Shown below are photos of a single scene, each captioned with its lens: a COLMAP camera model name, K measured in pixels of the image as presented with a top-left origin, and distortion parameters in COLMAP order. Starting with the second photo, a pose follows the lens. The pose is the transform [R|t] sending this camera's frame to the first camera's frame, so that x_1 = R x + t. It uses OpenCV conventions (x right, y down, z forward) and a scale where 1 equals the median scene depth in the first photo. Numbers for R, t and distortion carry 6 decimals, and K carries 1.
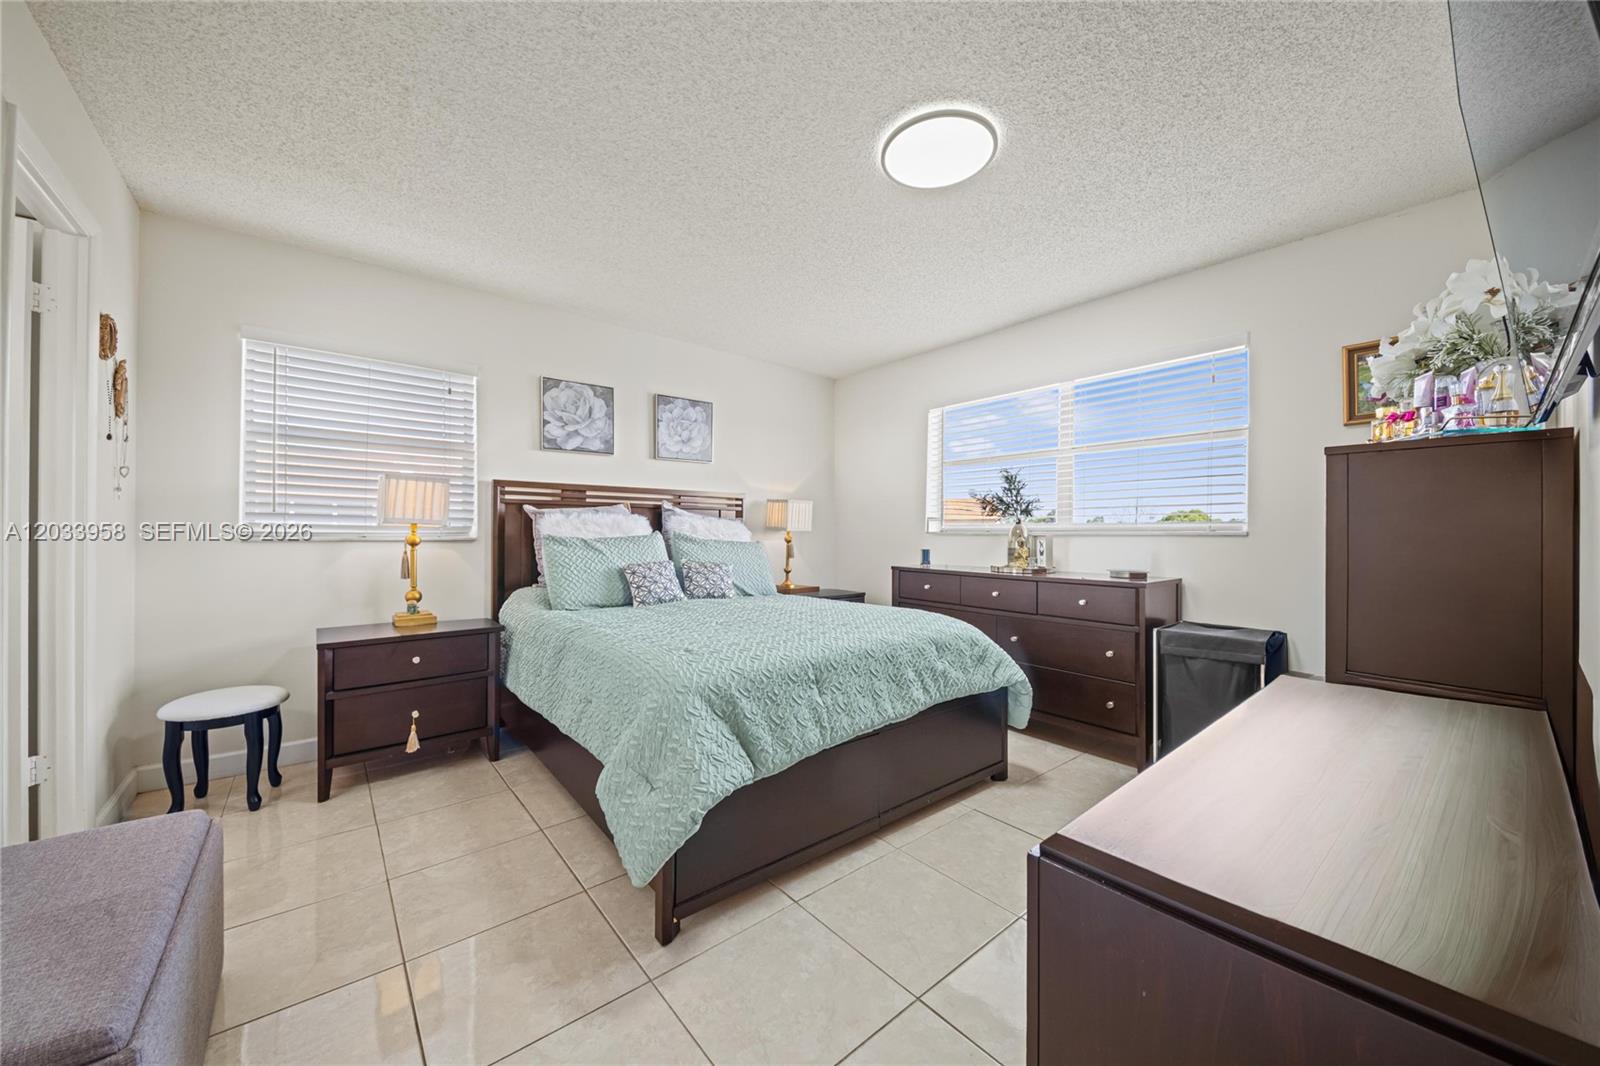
lens RADIAL K [[574.5, 0, 805.6], [0, 574.5, 526.5], [0, 0, 1]] dist [0.027366, -0.014659]
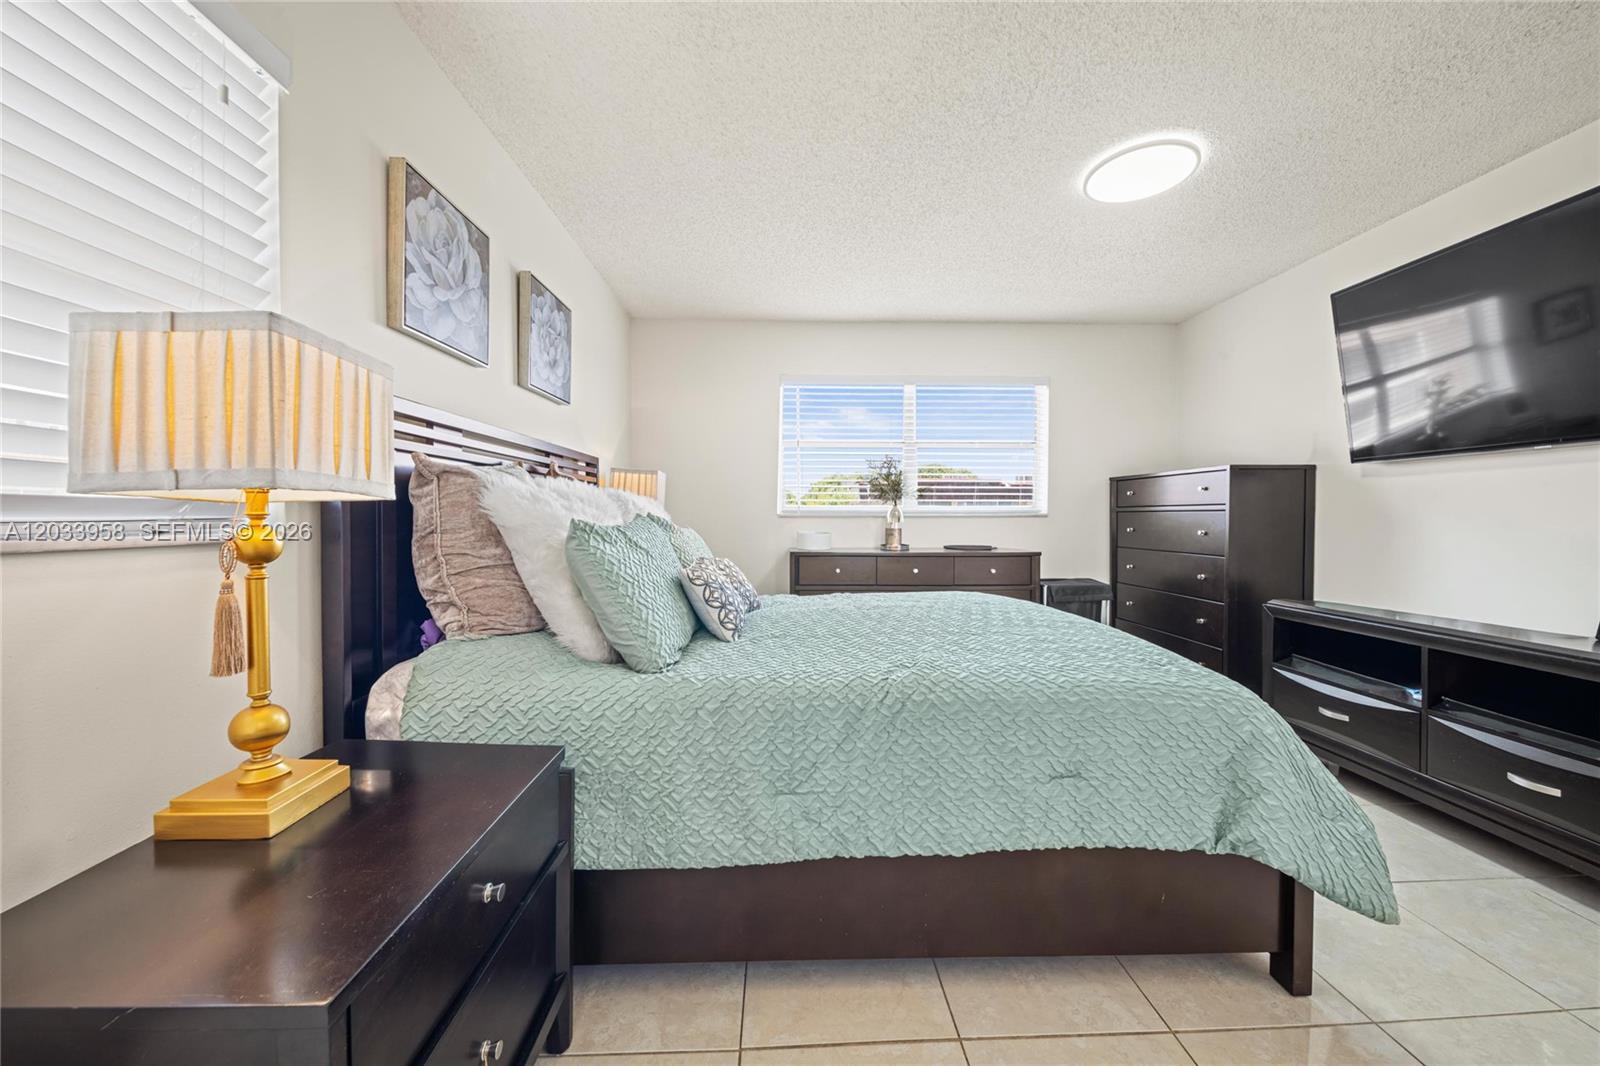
lens RADIAL K [[574.5, 0, 805.6], [0, 574.5, 526.5], [0, 0, 1]] dist [0.027366, -0.014659]
pose [[0.612889, -0.020201, 0.789911, -0.616563], [-0.003598, 0.999591, 0.028356, 0.002879], [-0.790161, -0.020221, 0.612566, 0.485371]]
